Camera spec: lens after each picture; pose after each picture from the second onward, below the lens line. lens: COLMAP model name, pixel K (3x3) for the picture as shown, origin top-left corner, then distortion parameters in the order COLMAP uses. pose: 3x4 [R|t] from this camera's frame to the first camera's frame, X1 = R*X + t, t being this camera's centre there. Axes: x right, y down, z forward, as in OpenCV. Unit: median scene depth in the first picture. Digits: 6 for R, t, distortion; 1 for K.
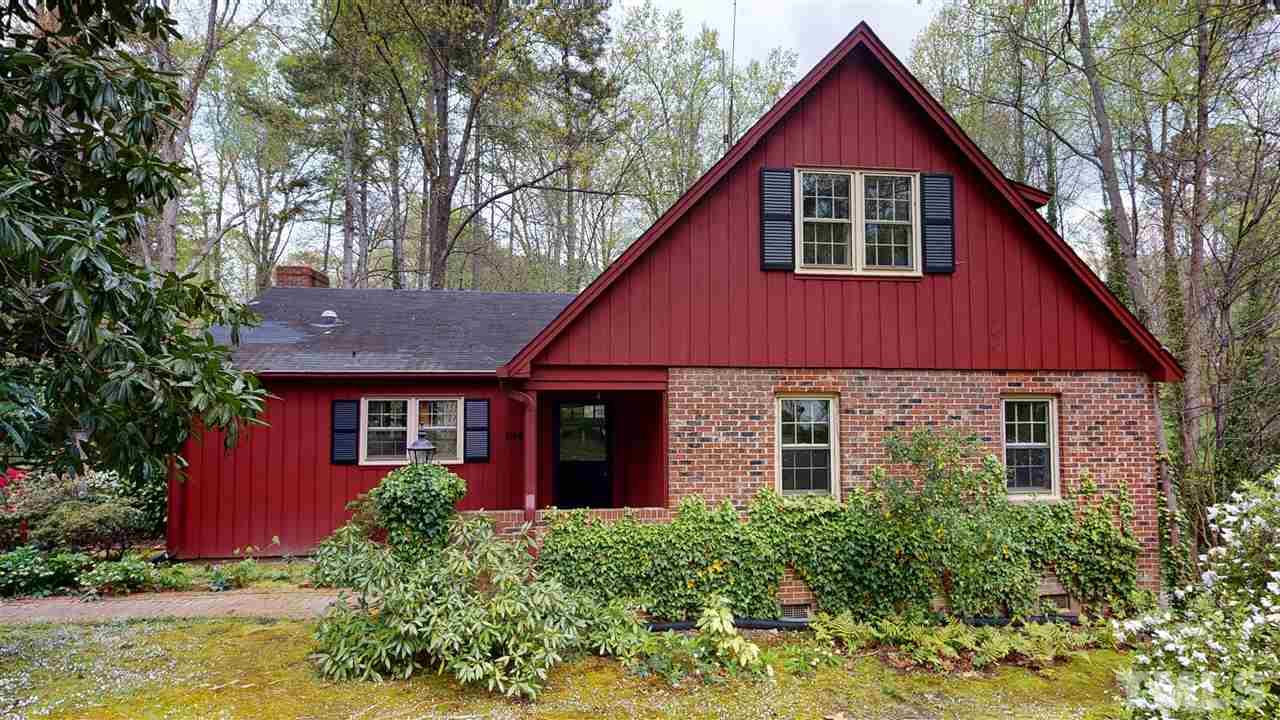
lens RADIAL K [[782.6, 0, 640.0], [0, 782.6, 360.0], [0, 0, 1]] dist [-0.000137, 0.001117]
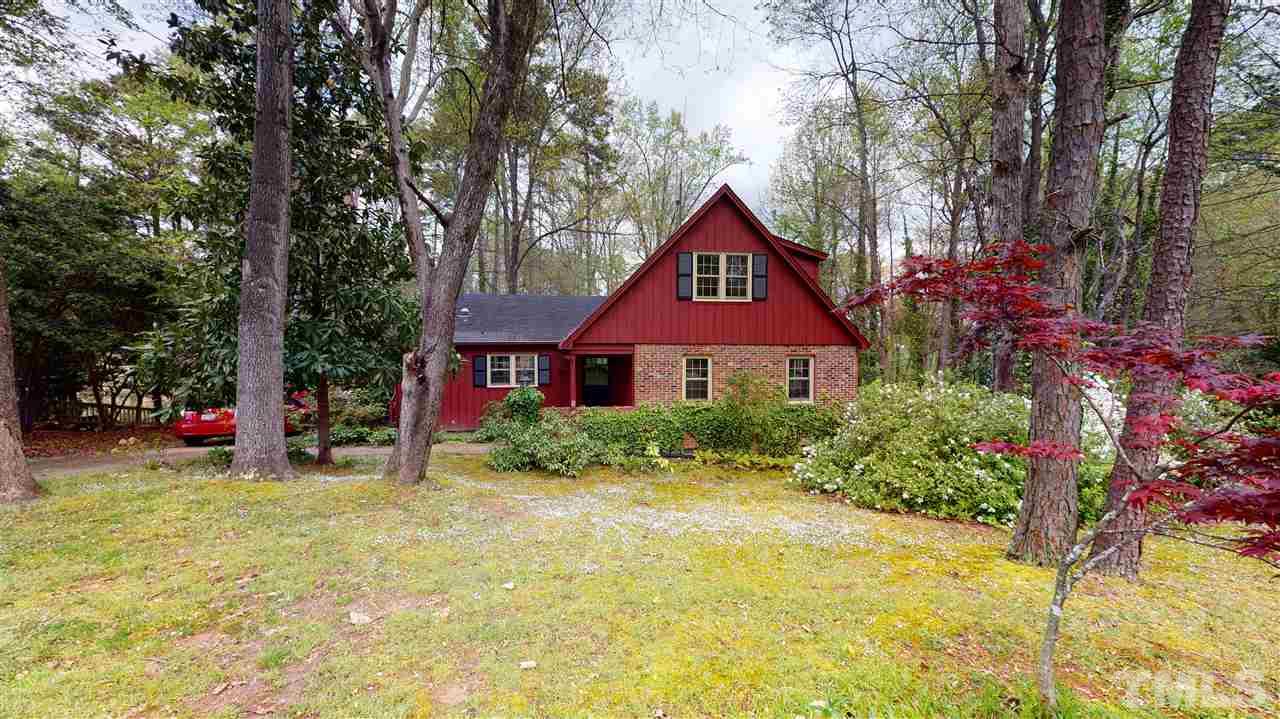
lens RADIAL K [[468.2, 0, 640.0], [0, 468.2, 362.4], [0, 0, 1]] dist [-0.000551, 0.000175]
pose [[0.999828, 0.001060, 0.018506, 0.025878], [-0.002533, 0.996814, 0.079720, -0.042988], [-0.018363, -0.079753, 0.996646, -0.321303]]
